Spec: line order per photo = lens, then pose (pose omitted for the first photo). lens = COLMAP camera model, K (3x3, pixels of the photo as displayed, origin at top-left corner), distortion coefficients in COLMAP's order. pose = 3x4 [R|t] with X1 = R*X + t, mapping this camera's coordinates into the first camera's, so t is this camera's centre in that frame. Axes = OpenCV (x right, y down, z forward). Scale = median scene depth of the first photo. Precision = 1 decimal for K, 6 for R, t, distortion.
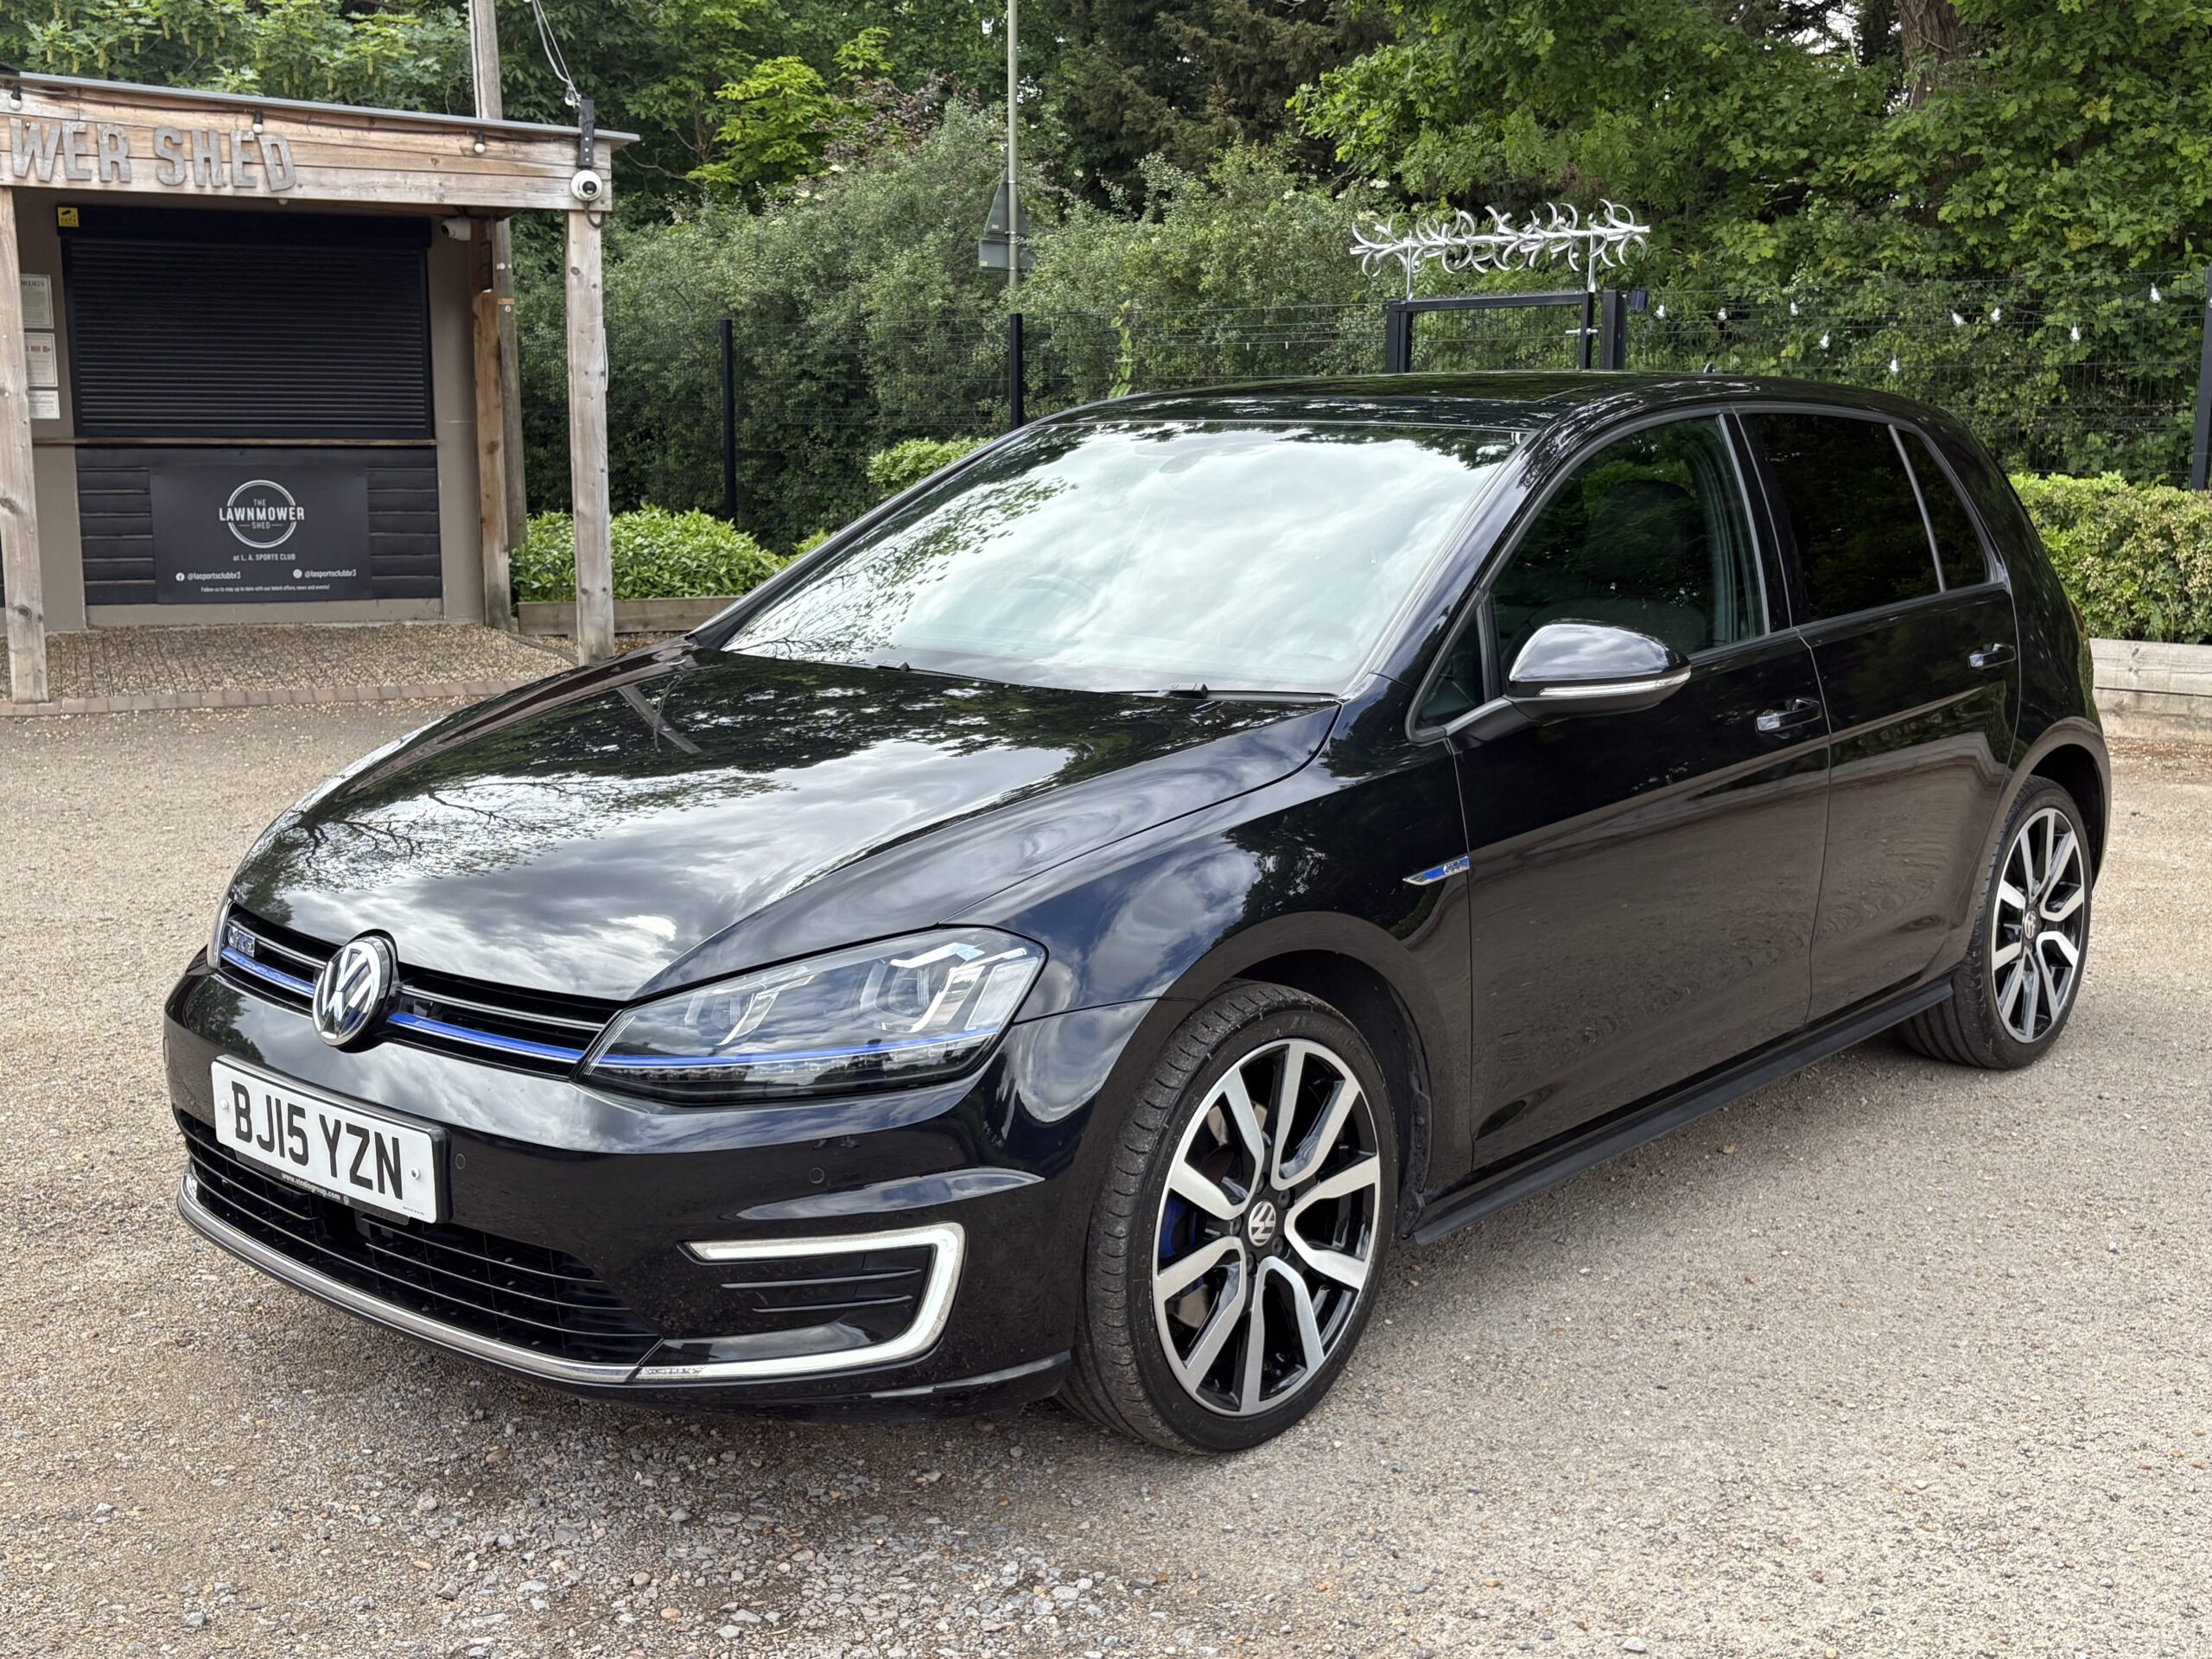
lens RADIAL K [[2419.4, 0, 1106.0], [0, 2419.4, 829.5], [0, 0, 1]] dist [-0.004206, 0.115289]
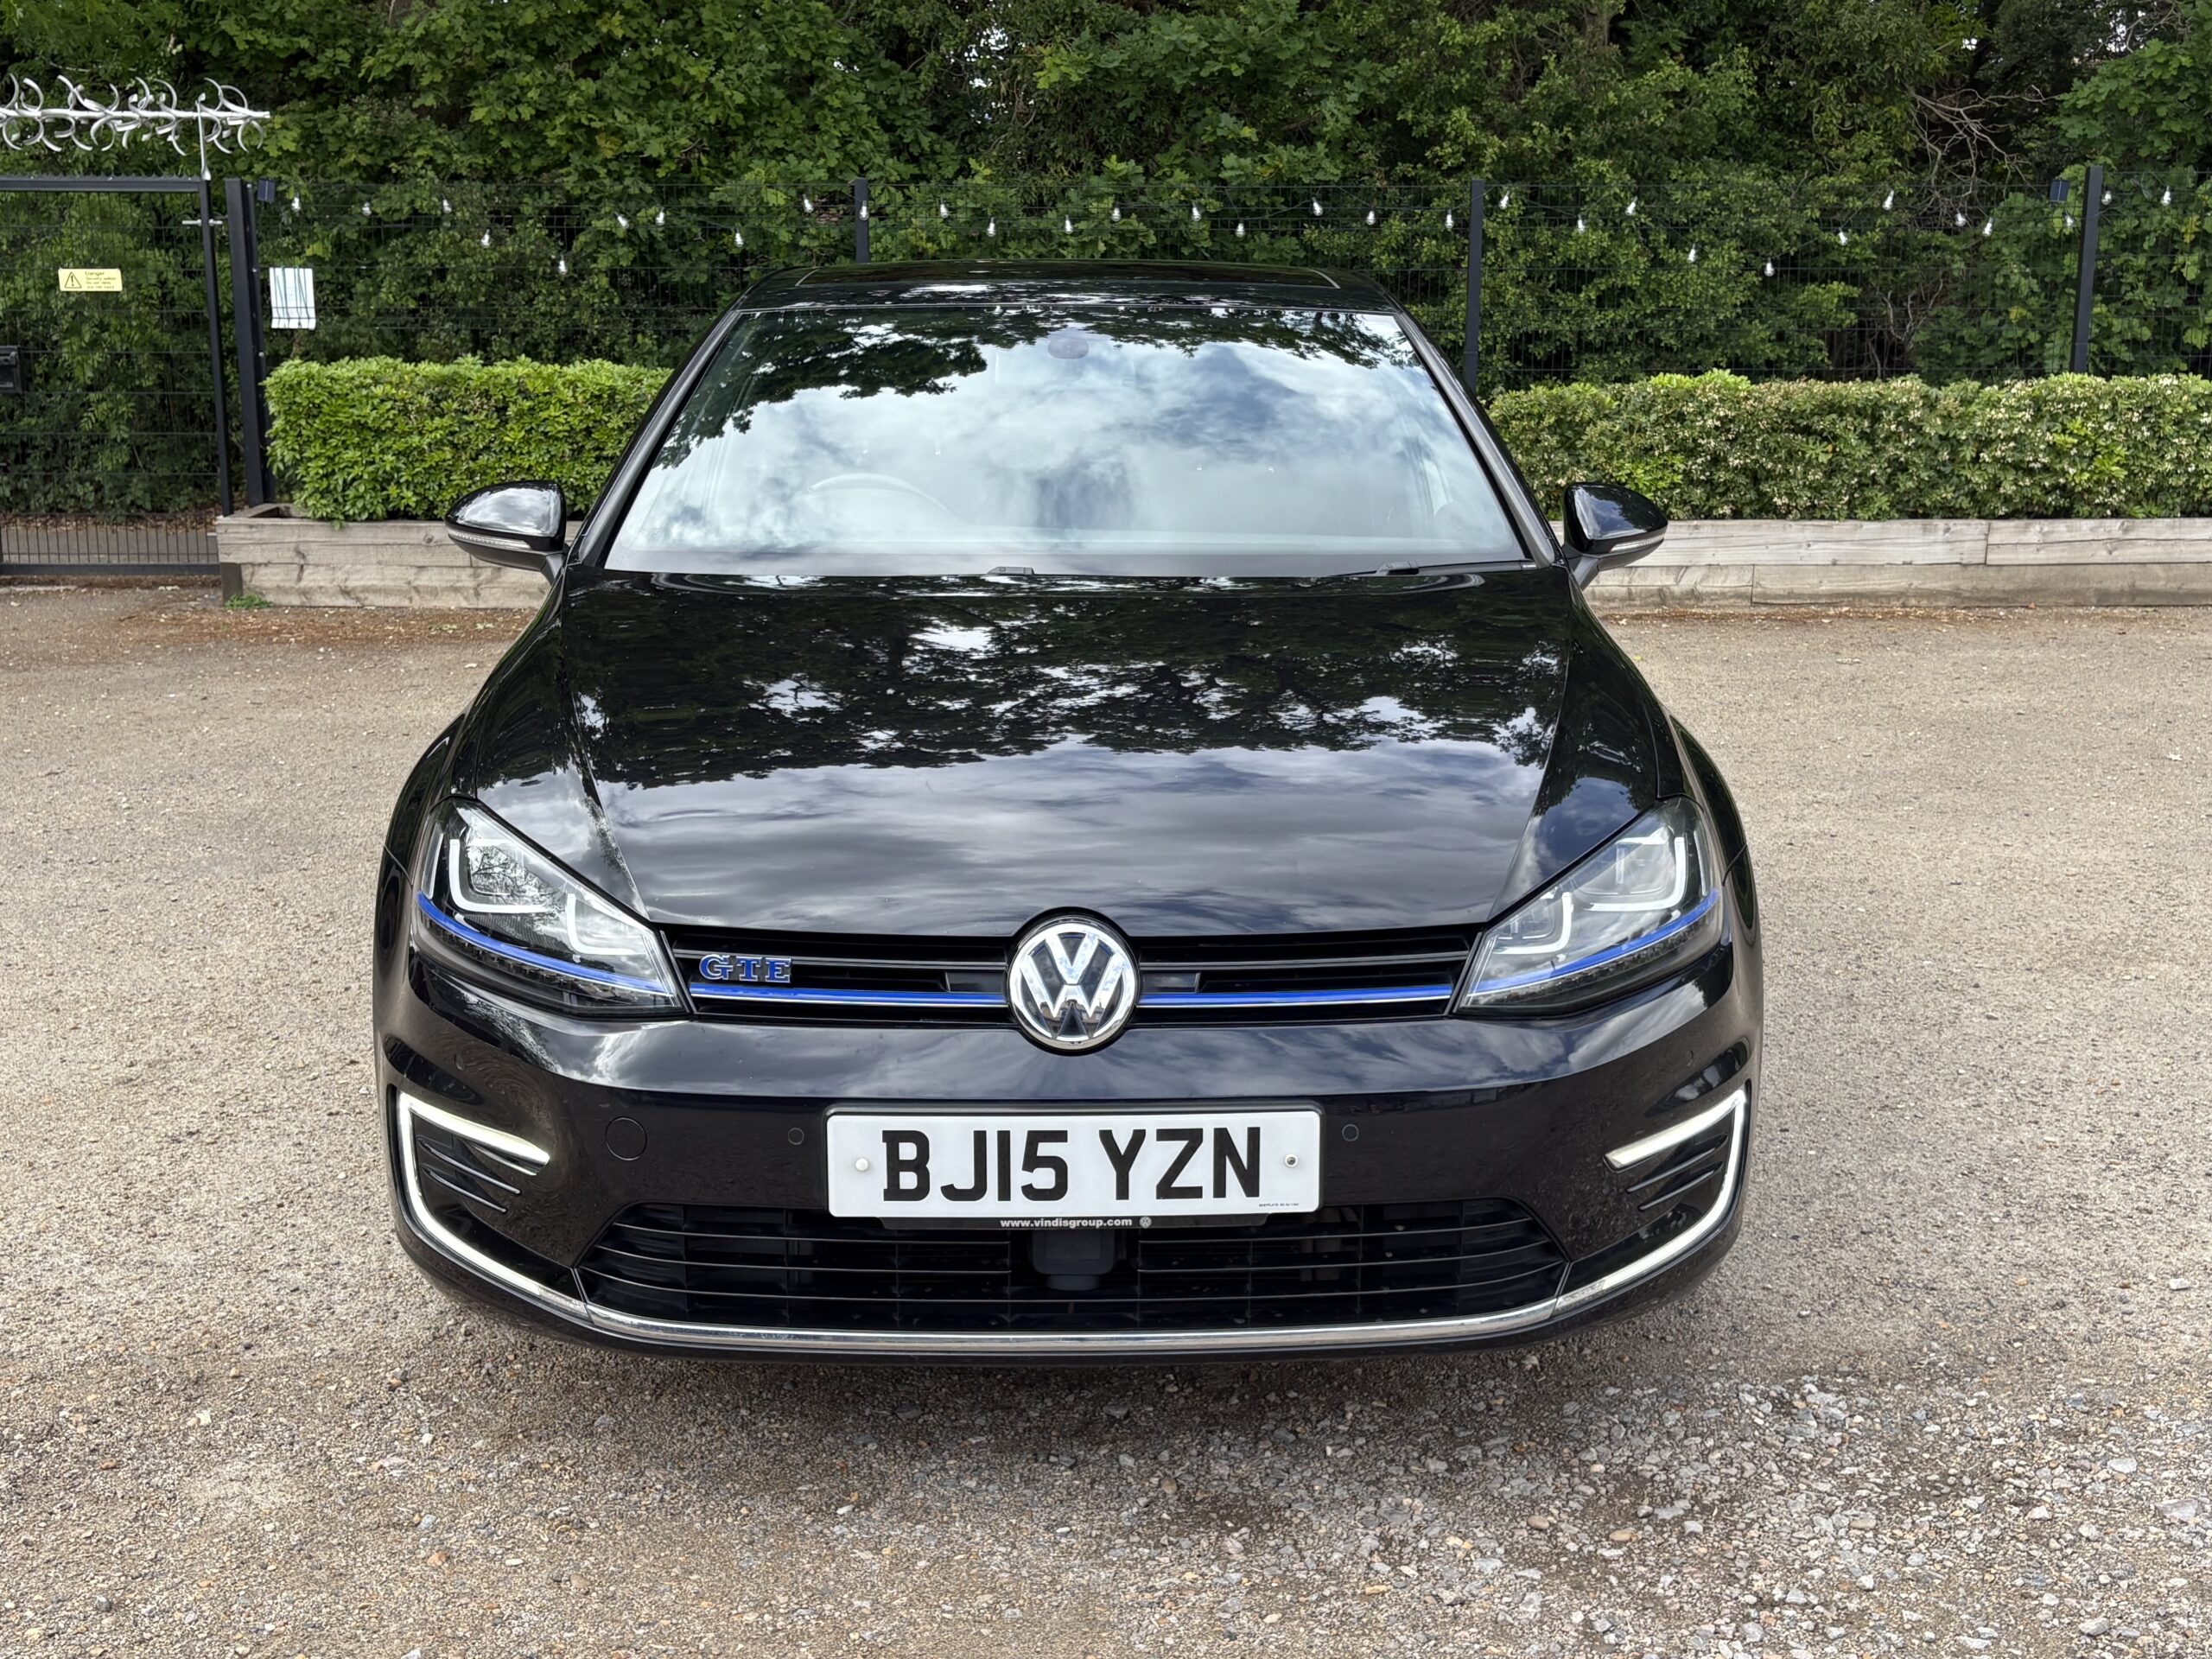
lens RADIAL K [[2454.1, 0, 1103.8], [0, 2454.1, 817.3], [0, 0, 1]] dist [0.013122, -0.006604]
pose [[0.738561, -0.136522, 0.660219, -0.181448], [0.117497, 0.990361, 0.073350, -0.010586], [-0.663869, 0.023400, 0.747483, 0.077077]]
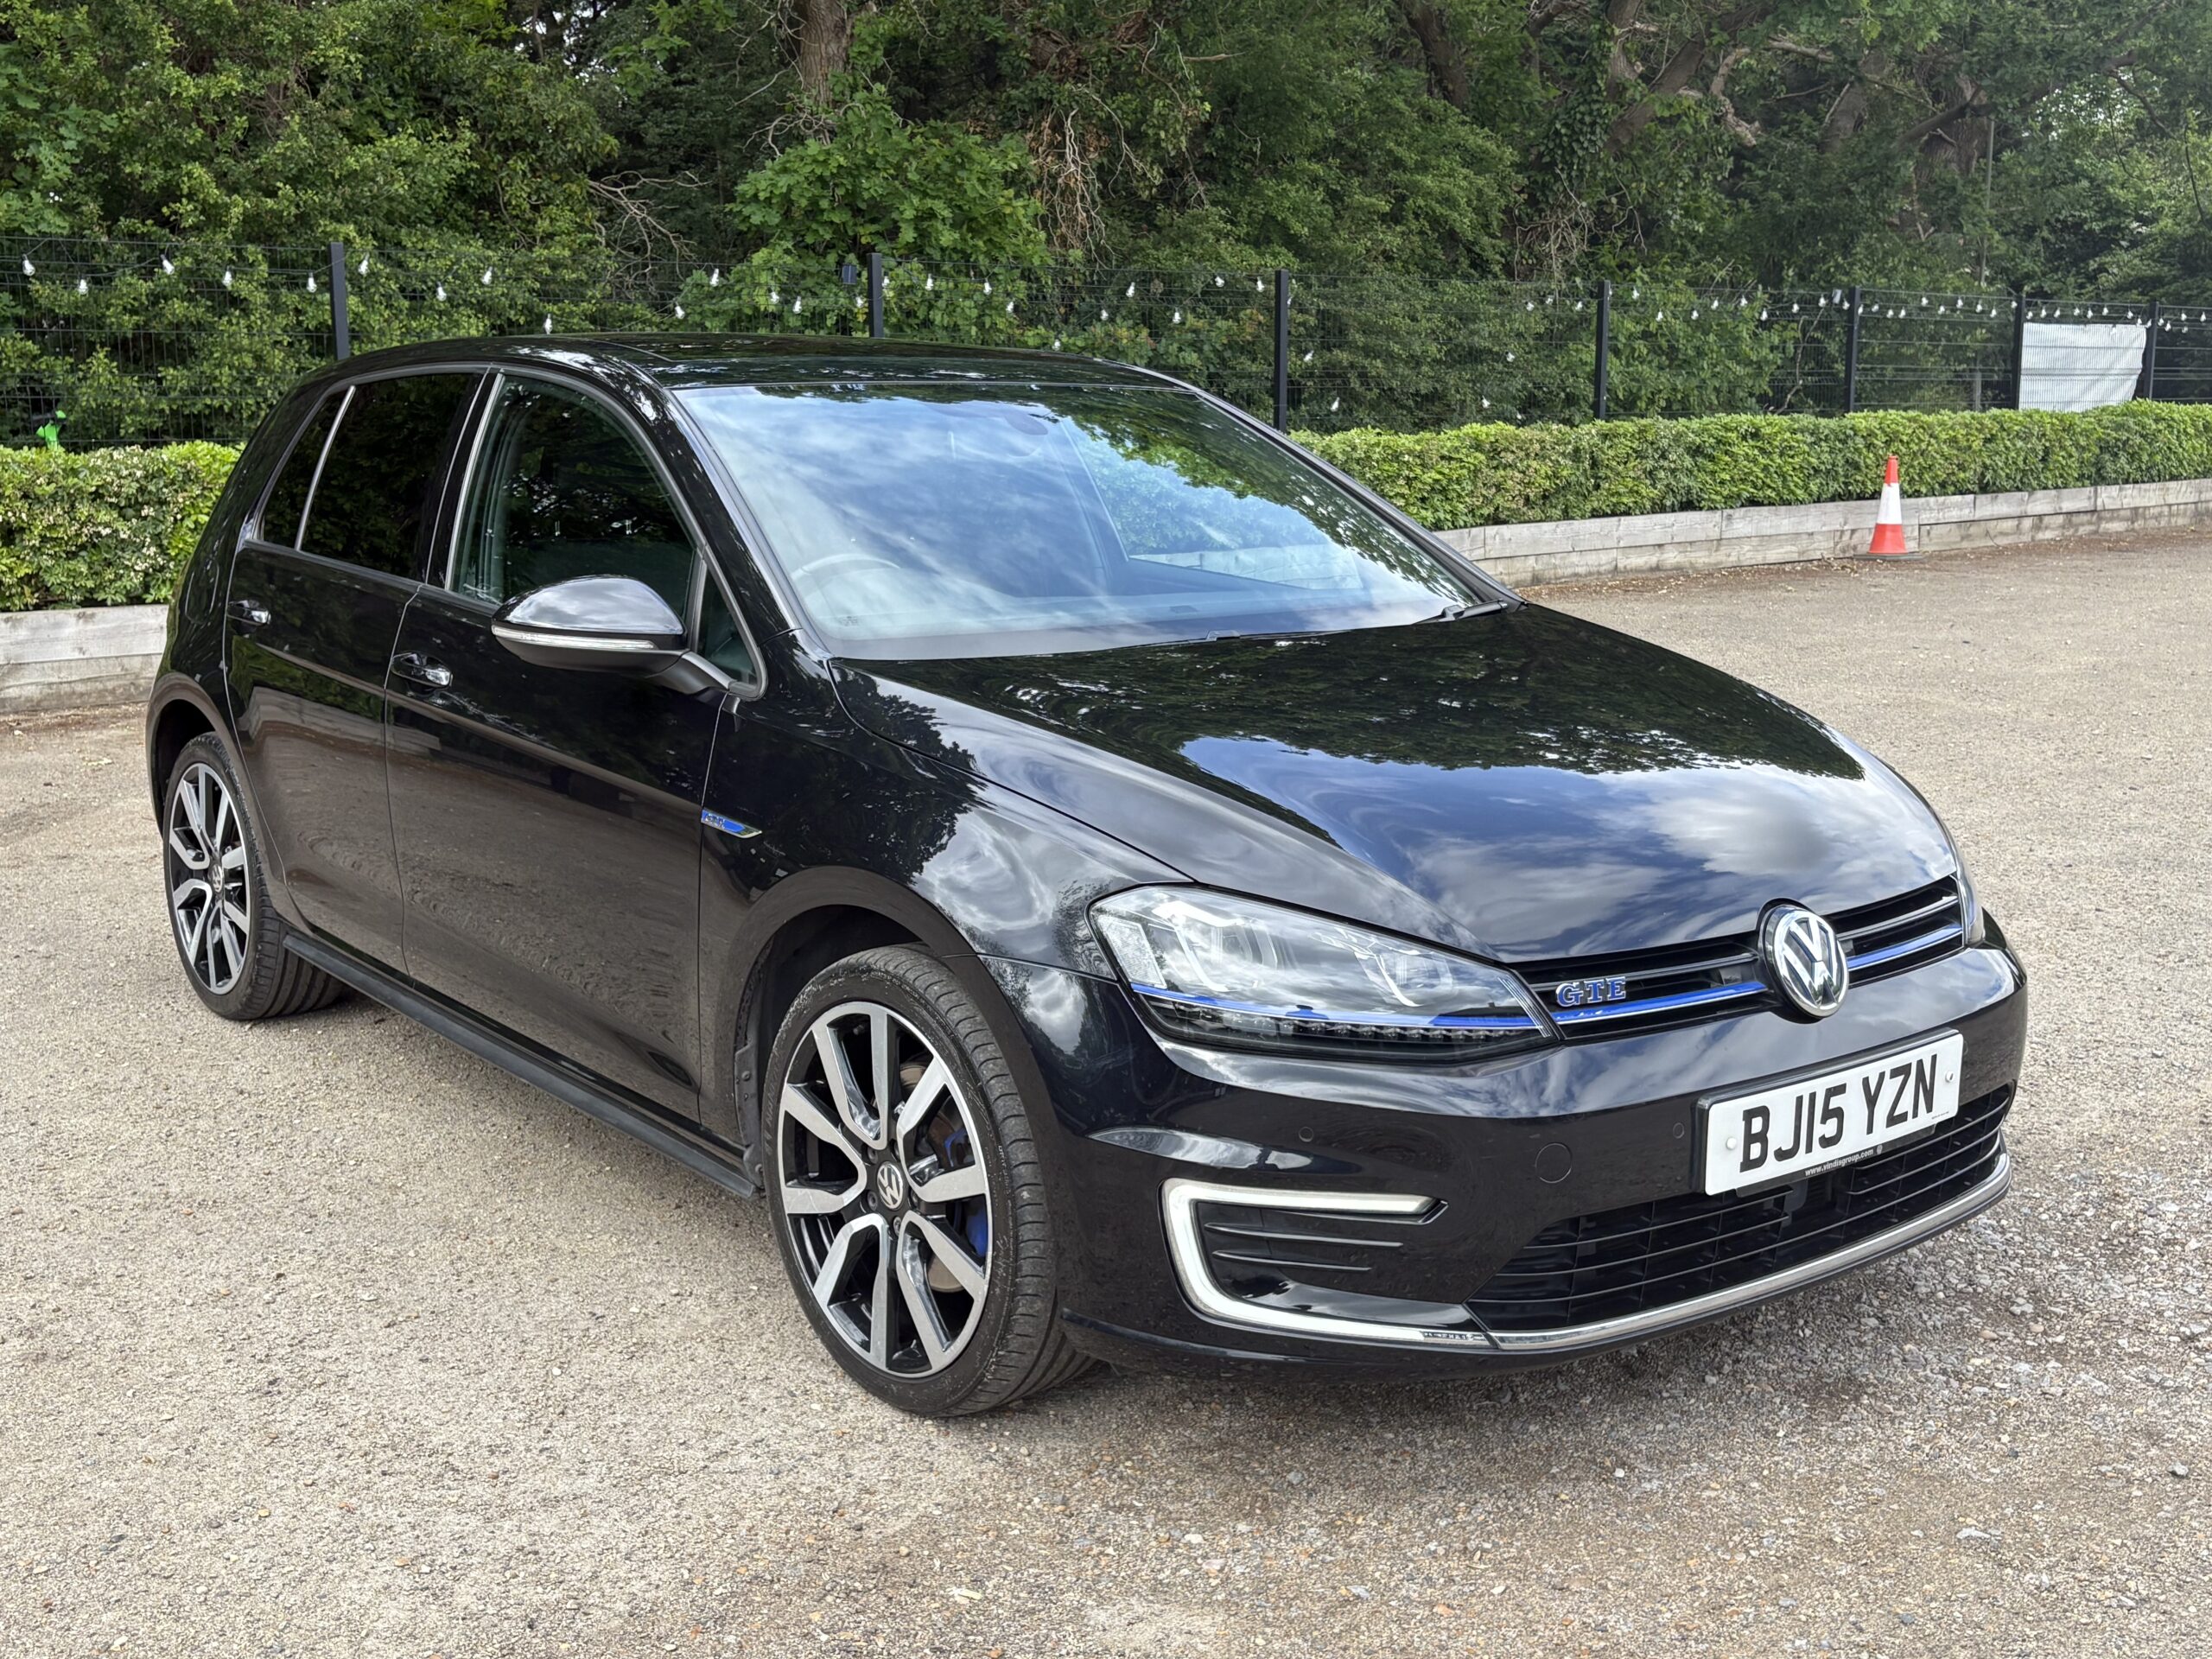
lens RADIAL K [[2372.6, 0, 1105.2], [0, 2372.6, 924.9], [0, 0, 1]] dist [-0.011847, 0.012138]
pose [[0.182883, -0.218696, 0.958502, -0.270744], [0.164103, 0.968058, 0.189565, -0.036911], [-0.969342, 0.122624, 0.212930, 0.227834]]
